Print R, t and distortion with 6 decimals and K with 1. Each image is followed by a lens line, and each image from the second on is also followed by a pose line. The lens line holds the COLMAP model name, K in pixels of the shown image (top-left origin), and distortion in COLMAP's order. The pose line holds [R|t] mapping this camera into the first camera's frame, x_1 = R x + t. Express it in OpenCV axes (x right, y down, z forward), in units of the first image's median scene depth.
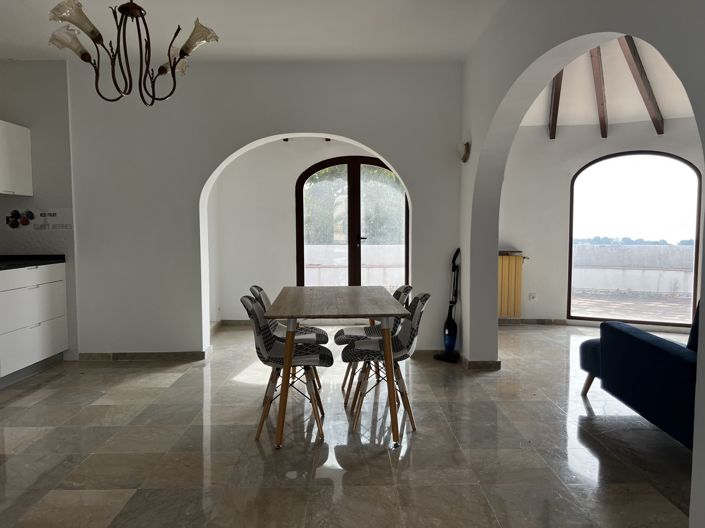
lens RADIAL K [[527.4, 0, 355.0], [0, 527.4, 263.4], [0, 0, 1]] dist [0.024651, -0.001735]
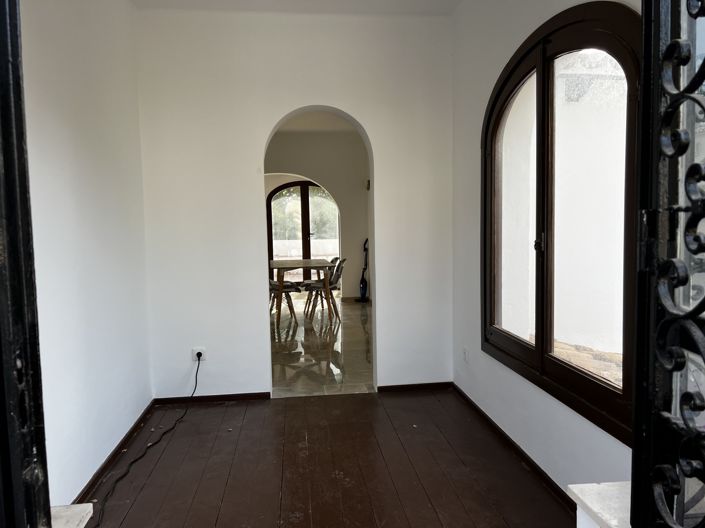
lens RADIAL K [[527.4, 0, 353.5], [0, 527.4, 262.1], [0, 0, 1]] dist [0.024651, -0.001735]
pose [[0.994790, -0.027560, 0.098146, -0.020389], [0.027703, 0.999616, -0.000096, 0.042865], [-0.098106, 0.002814, 0.995172, -0.646791]]
